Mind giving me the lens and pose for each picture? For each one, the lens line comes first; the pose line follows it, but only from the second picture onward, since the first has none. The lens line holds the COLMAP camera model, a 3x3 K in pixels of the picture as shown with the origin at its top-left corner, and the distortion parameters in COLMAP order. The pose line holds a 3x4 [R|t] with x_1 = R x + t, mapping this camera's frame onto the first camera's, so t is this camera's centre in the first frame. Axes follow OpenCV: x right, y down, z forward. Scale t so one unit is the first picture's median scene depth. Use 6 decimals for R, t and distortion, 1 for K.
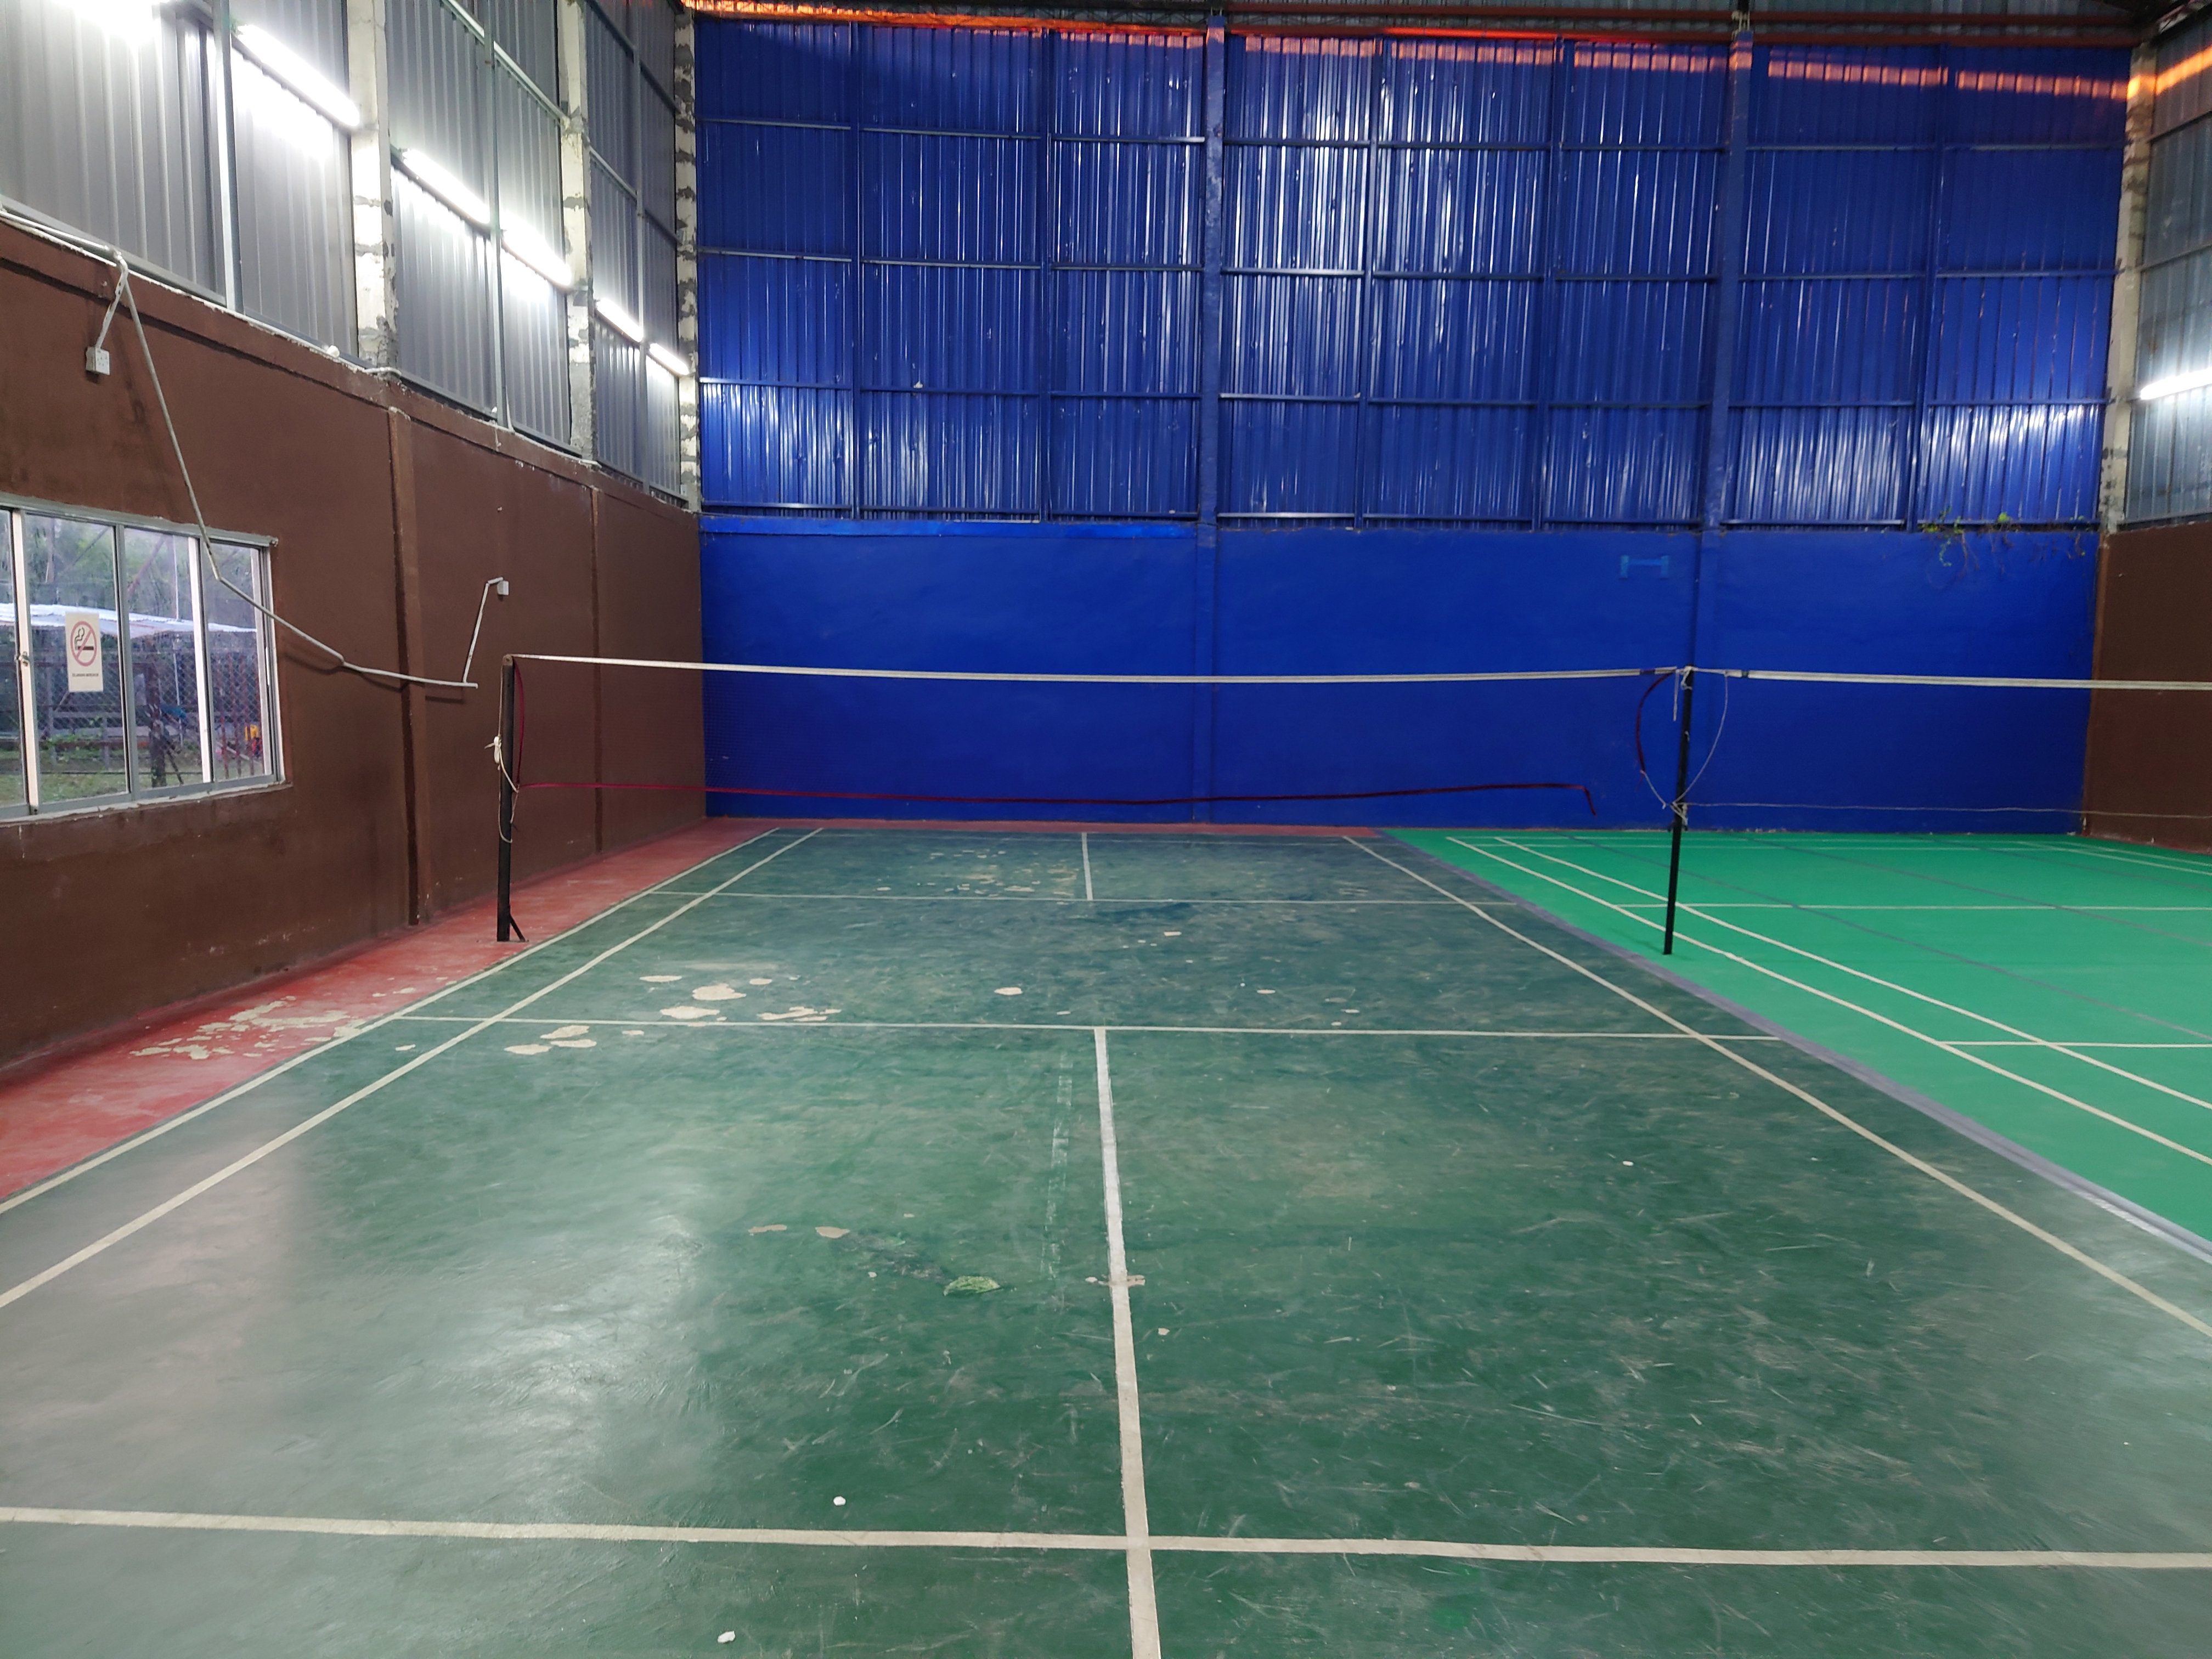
lens RADIAL K [[1558.6, 0, 1106.0], [0, 1558.6, 829.5], [0, 0, 1]] dist [0.071968, -0.089859]
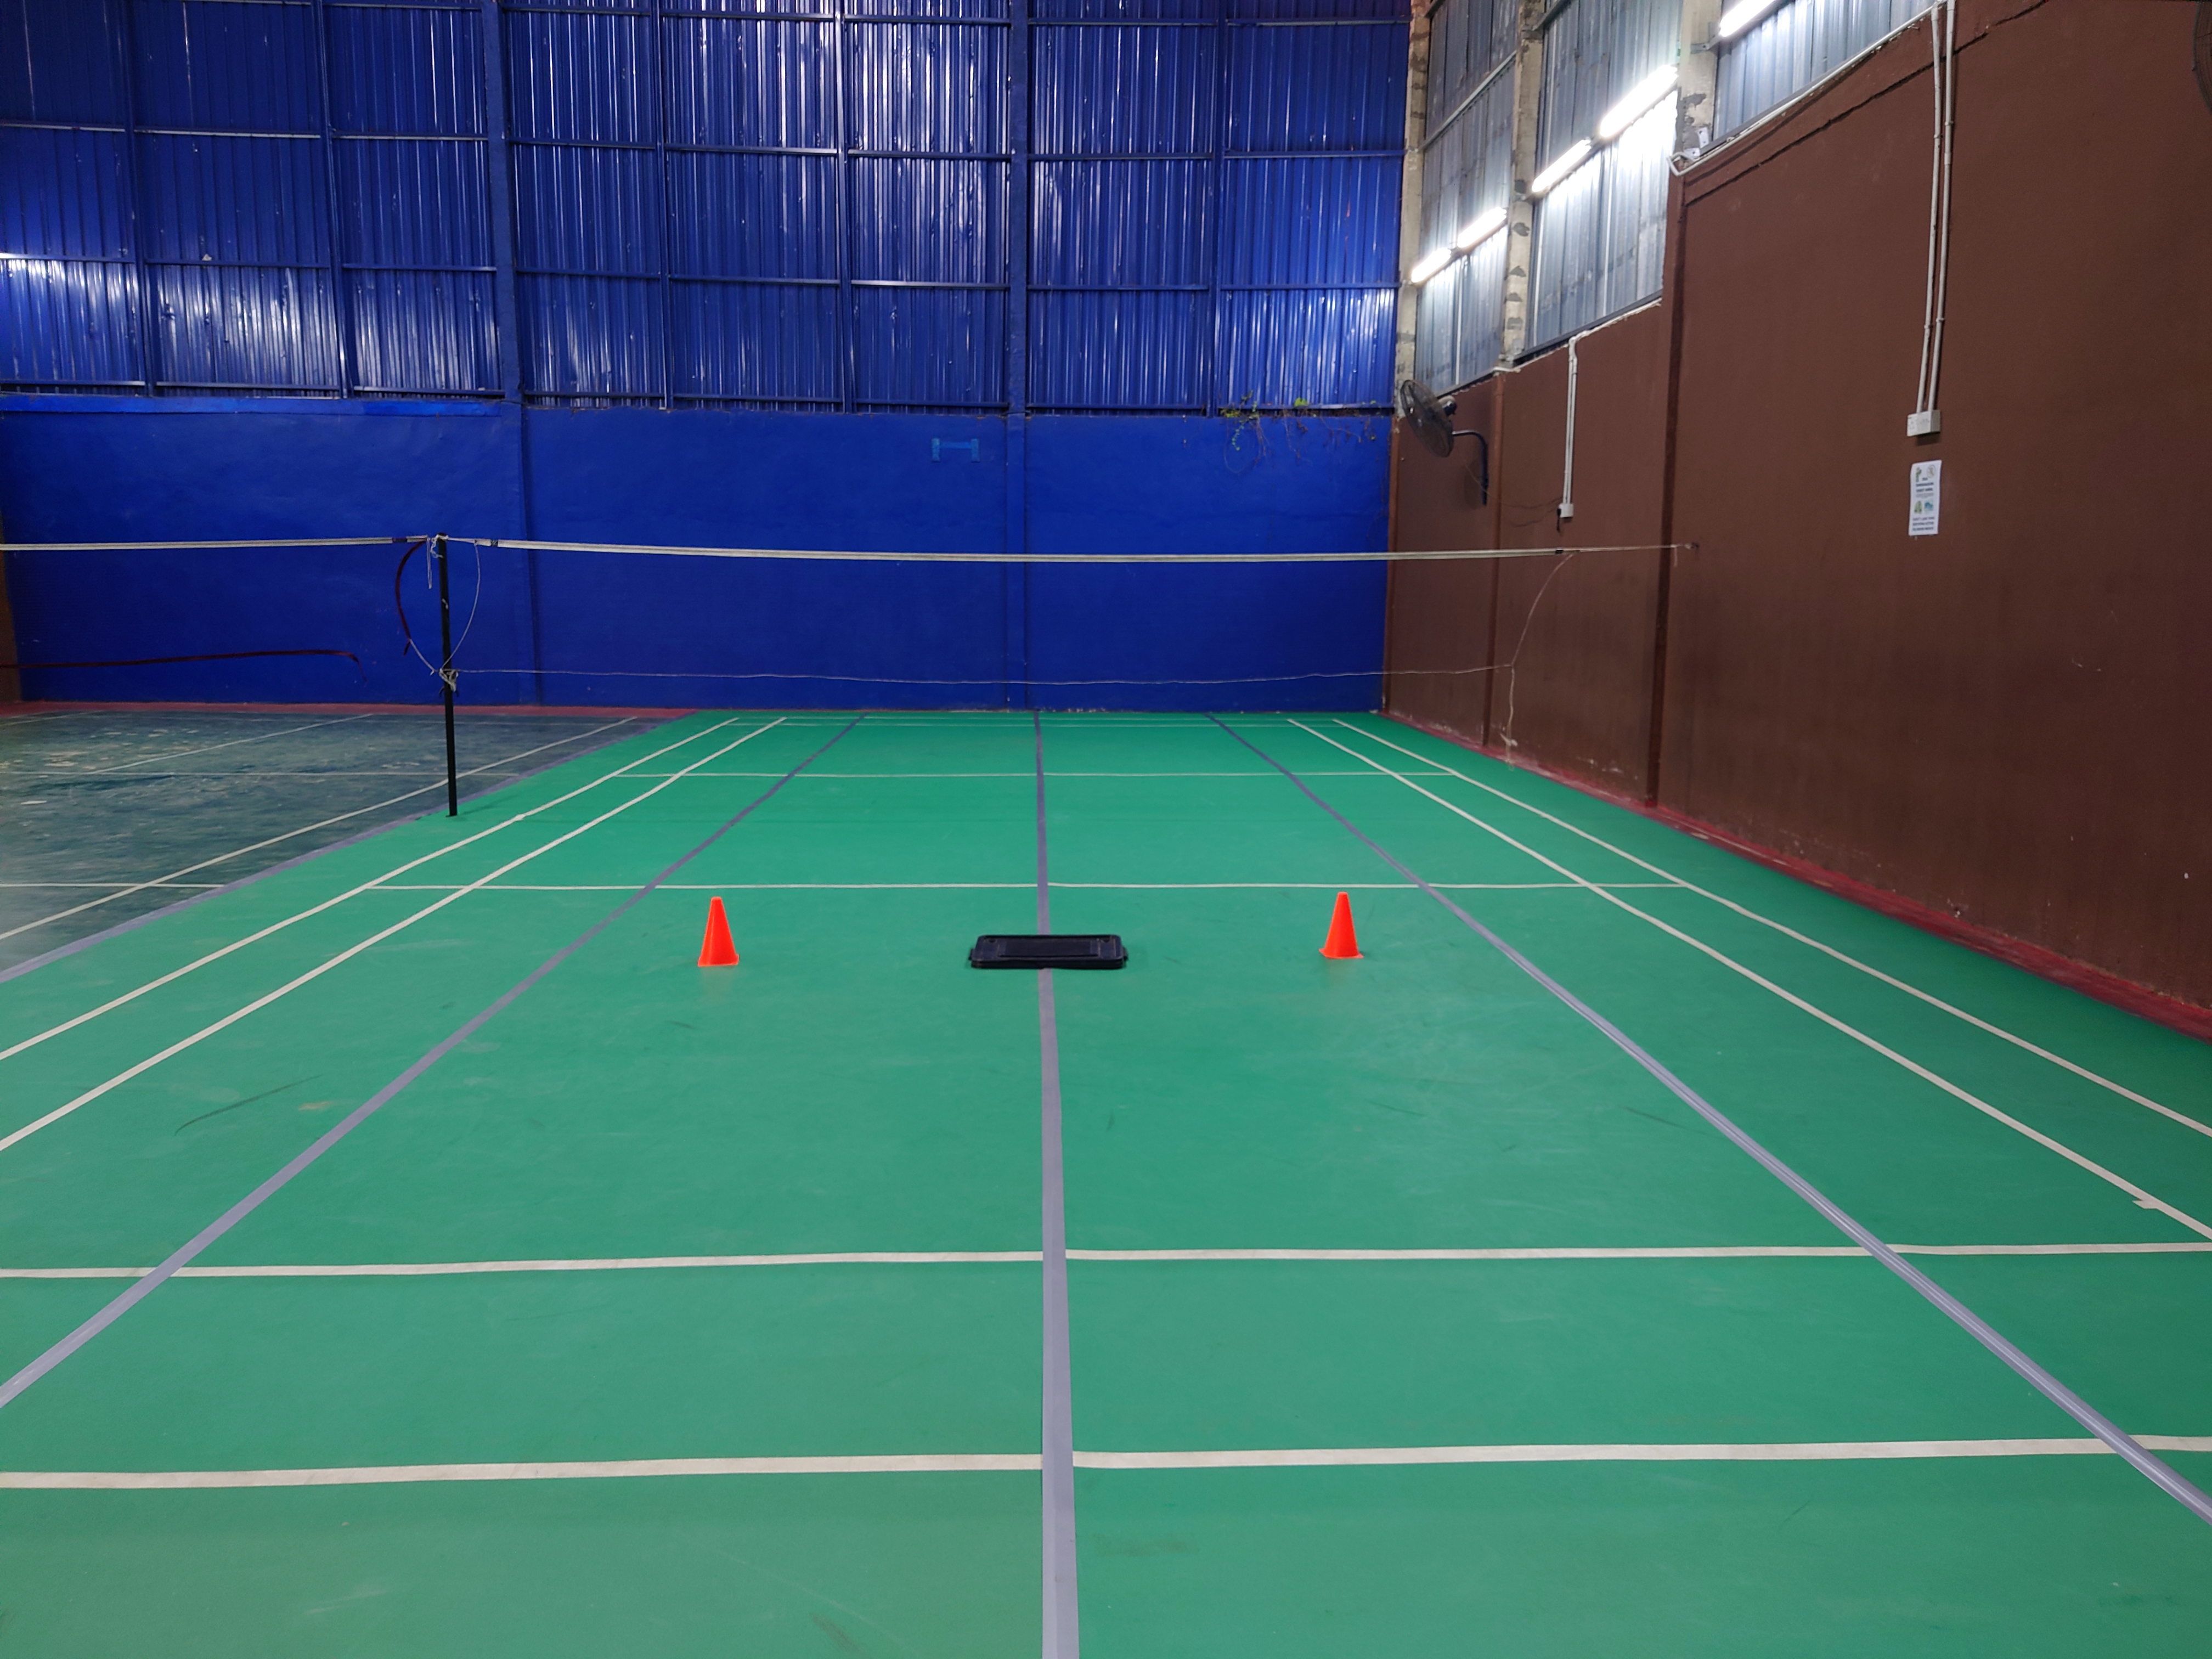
lens RADIAL K [[1511.6, 0, 1106.0], [0, 1511.6, 829.5], [0, 0, 1]] dist [0.058864, -0.081772]
pose [[0.999199, -0.008737, 0.039045, 0.466367], [0.005976, 0.997510, 0.070273, 0.010618], [-0.039561, -0.069984, 0.996763, 0.003556]]
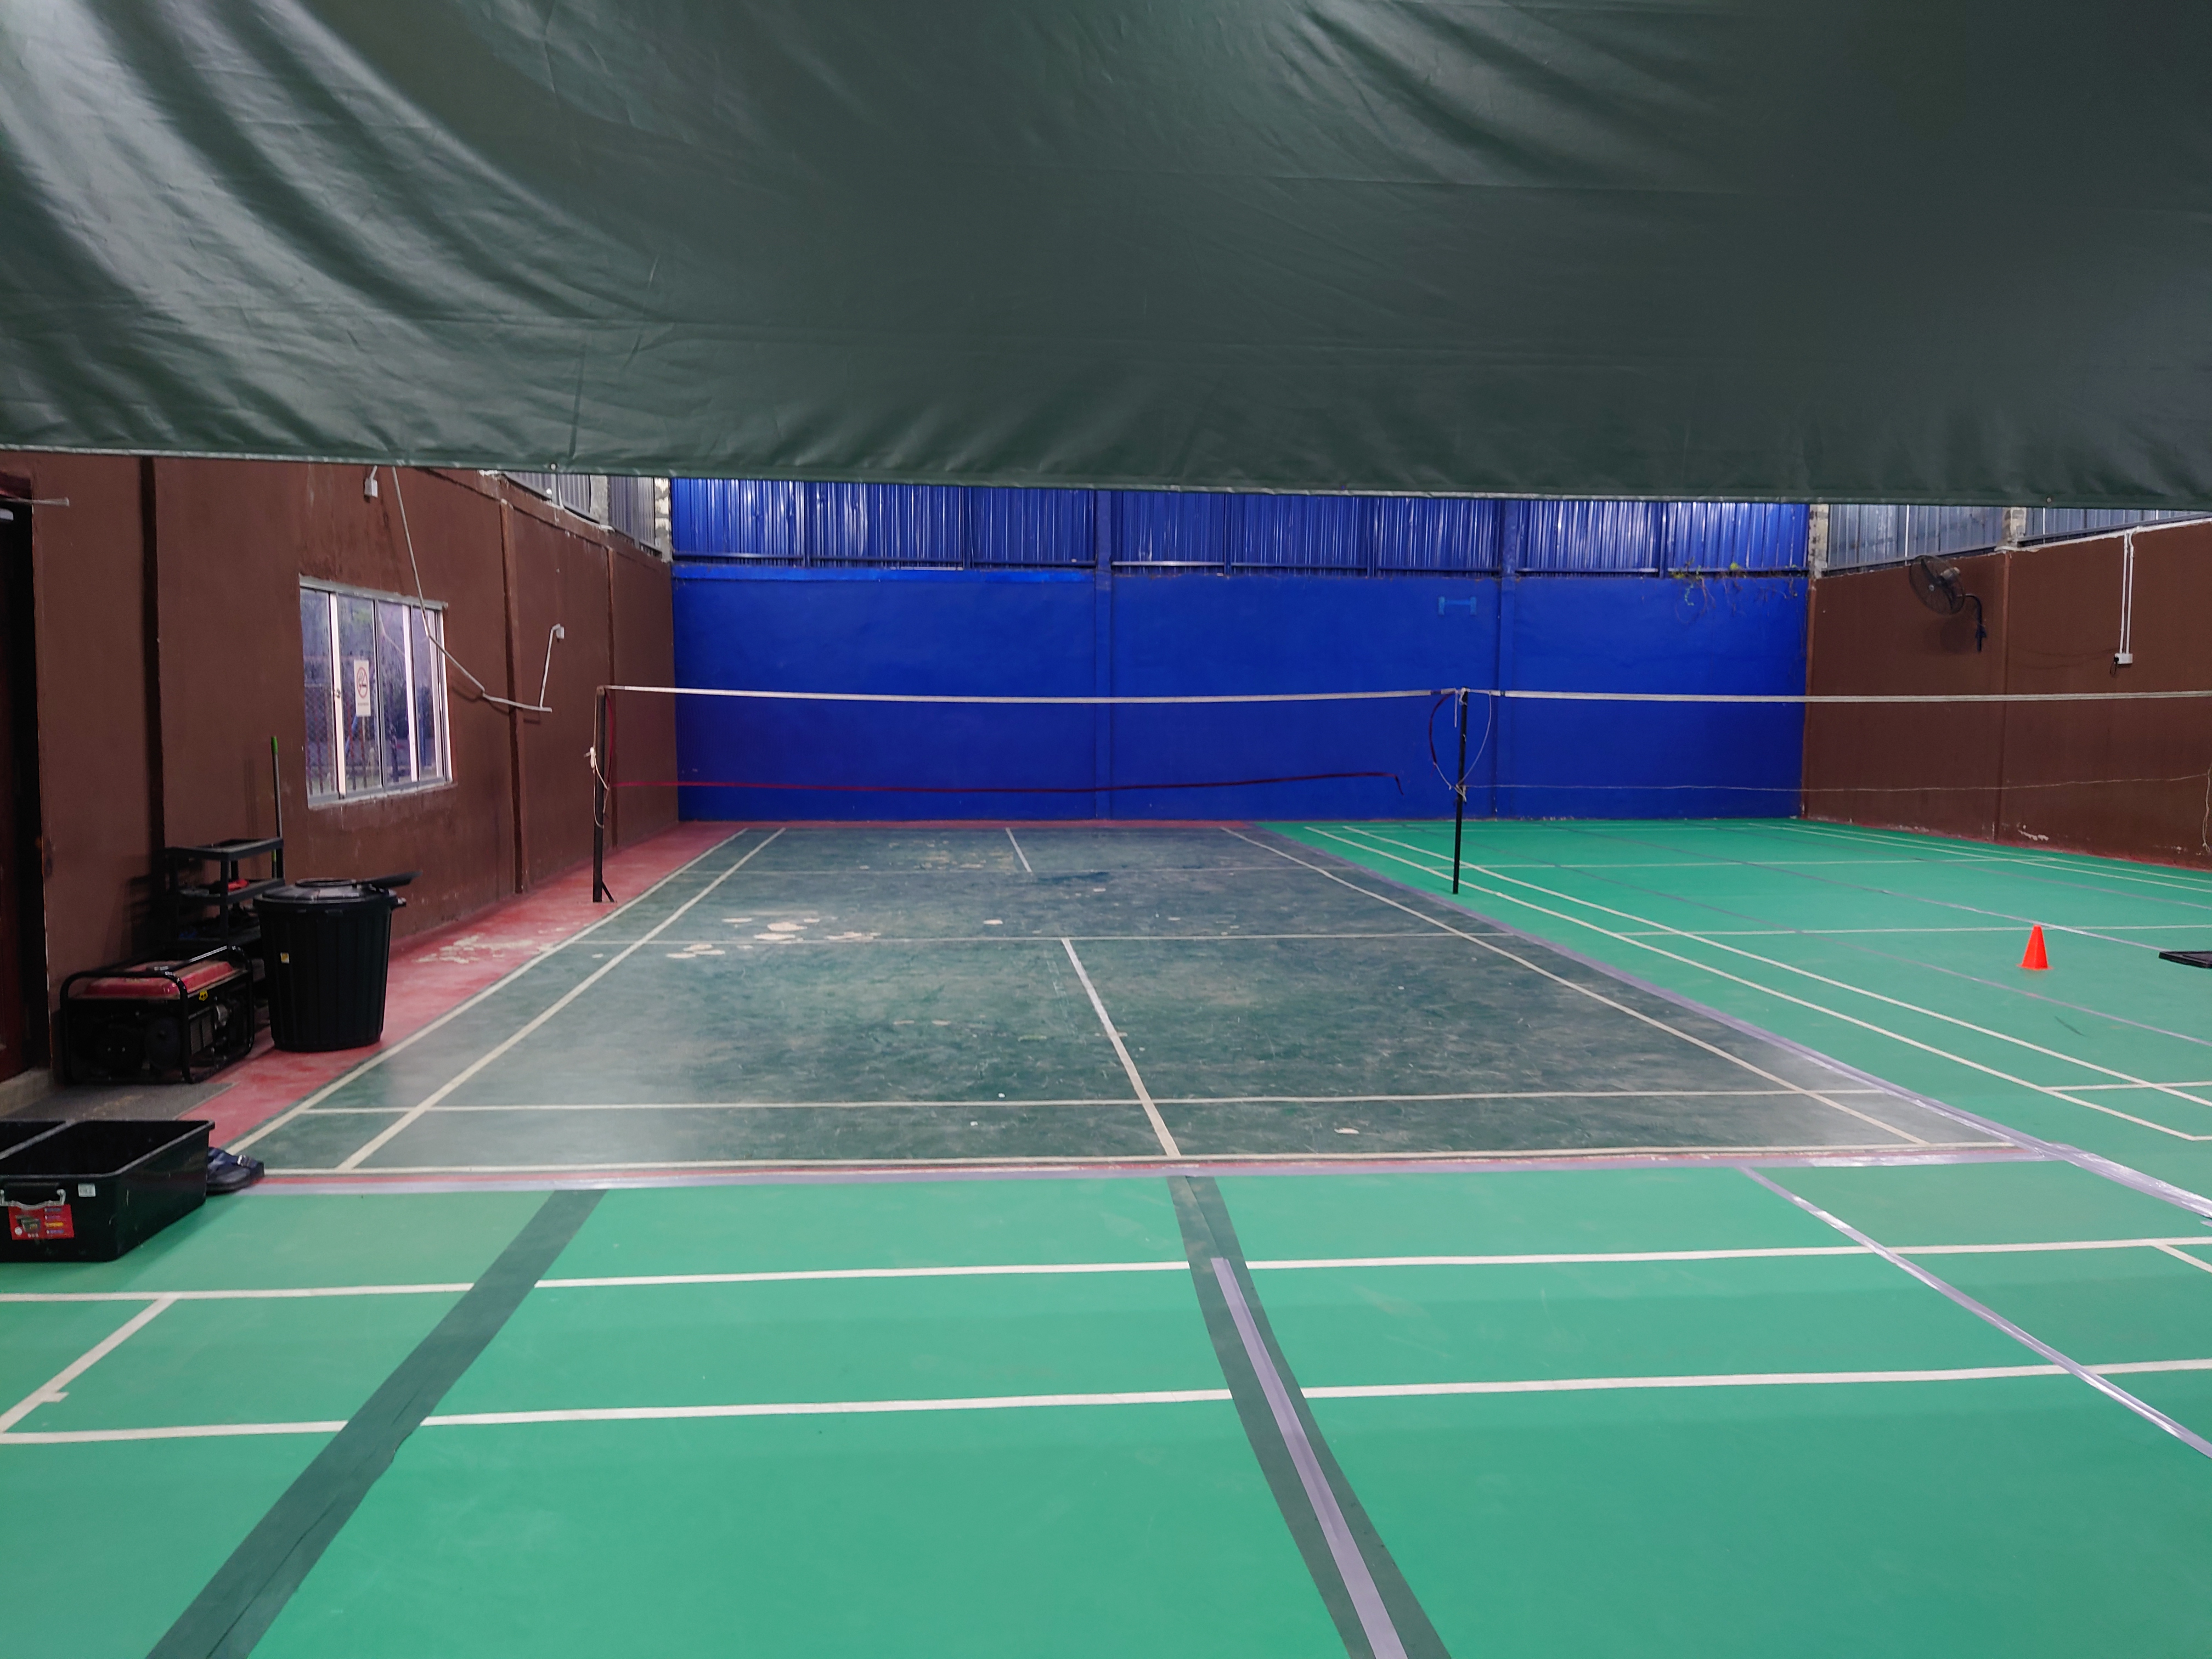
lens RADIAL K [[1563.2, 0, 1135.6], [0, 1563.2, 797.7], [0, 0, 1]] dist [0.077249, -0.078069]
pose [[0.994796, -0.015099, 0.100764, -0.040211], [0.018445, 0.999306, -0.032359, 0.021131], [-0.100205, 0.034049, 0.994384, -0.225330]]
